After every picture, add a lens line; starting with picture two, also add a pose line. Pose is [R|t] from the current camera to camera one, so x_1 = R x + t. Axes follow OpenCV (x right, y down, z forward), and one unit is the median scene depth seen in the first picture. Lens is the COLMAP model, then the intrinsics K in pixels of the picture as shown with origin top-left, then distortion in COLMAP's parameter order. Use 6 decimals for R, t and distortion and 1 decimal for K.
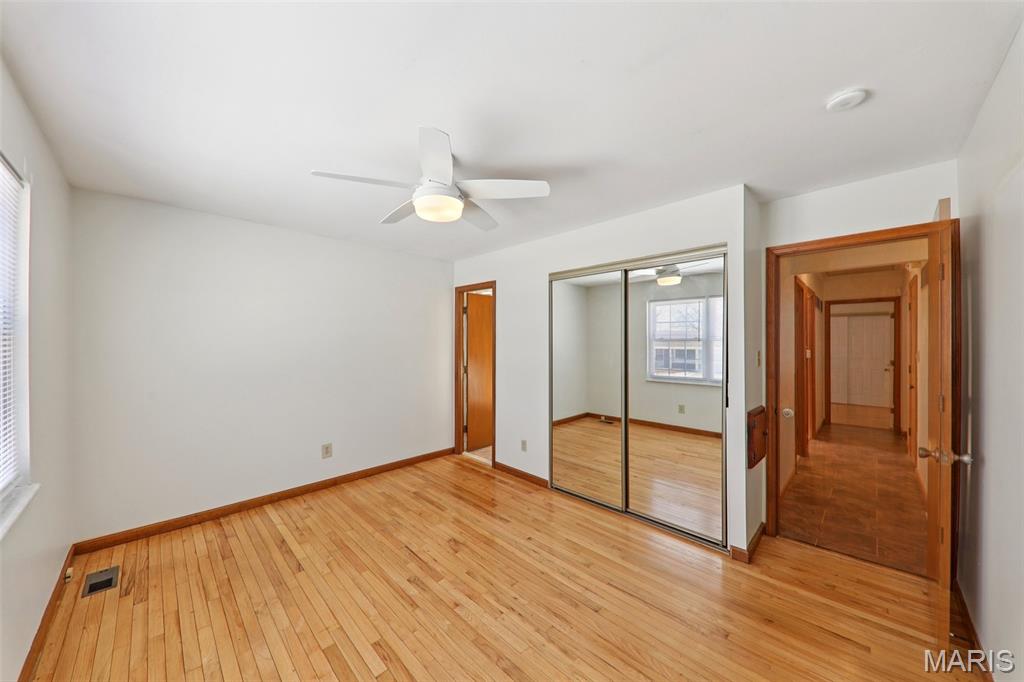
lens RADIAL K [[355.2, 0, 509.7], [0, 355.2, 340.8], [0, 0, 1]] dist [0.004373, -0.005082]
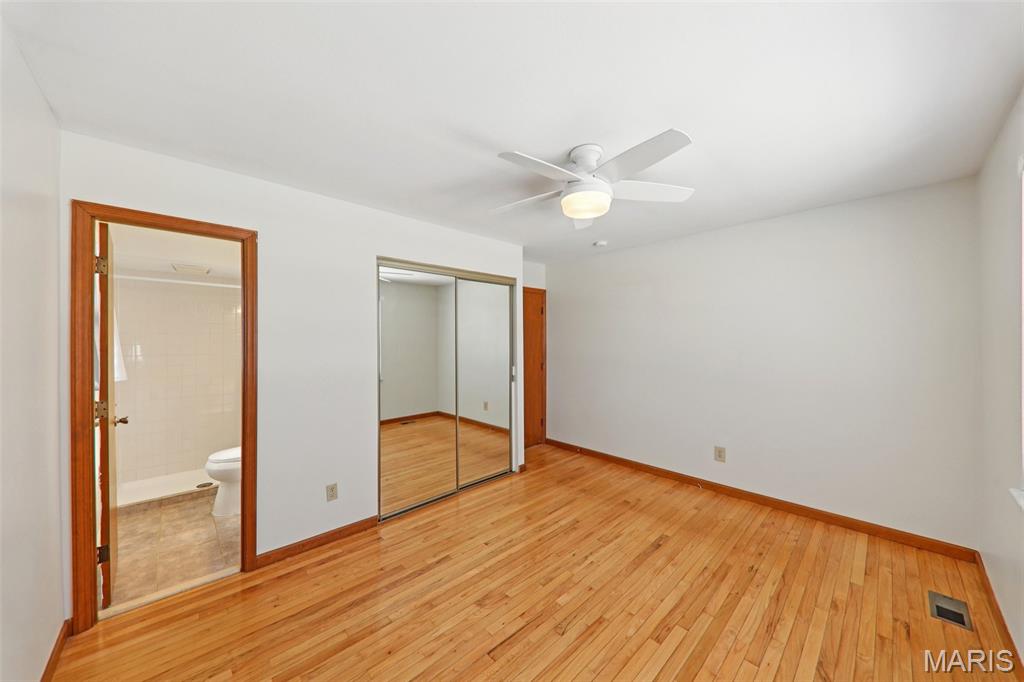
lens RADIAL K [[355.2, 0, 510.1], [0, 355.2, 339.9], [0, 0, 1]] dist [0.004373, -0.005082]
pose [[0.026742, 0.001501, 0.999641, -0.807370], [0.003599, 0.999992, -0.001597, 0.003699], [-0.999636, 0.003640, 0.026737, 0.805937]]
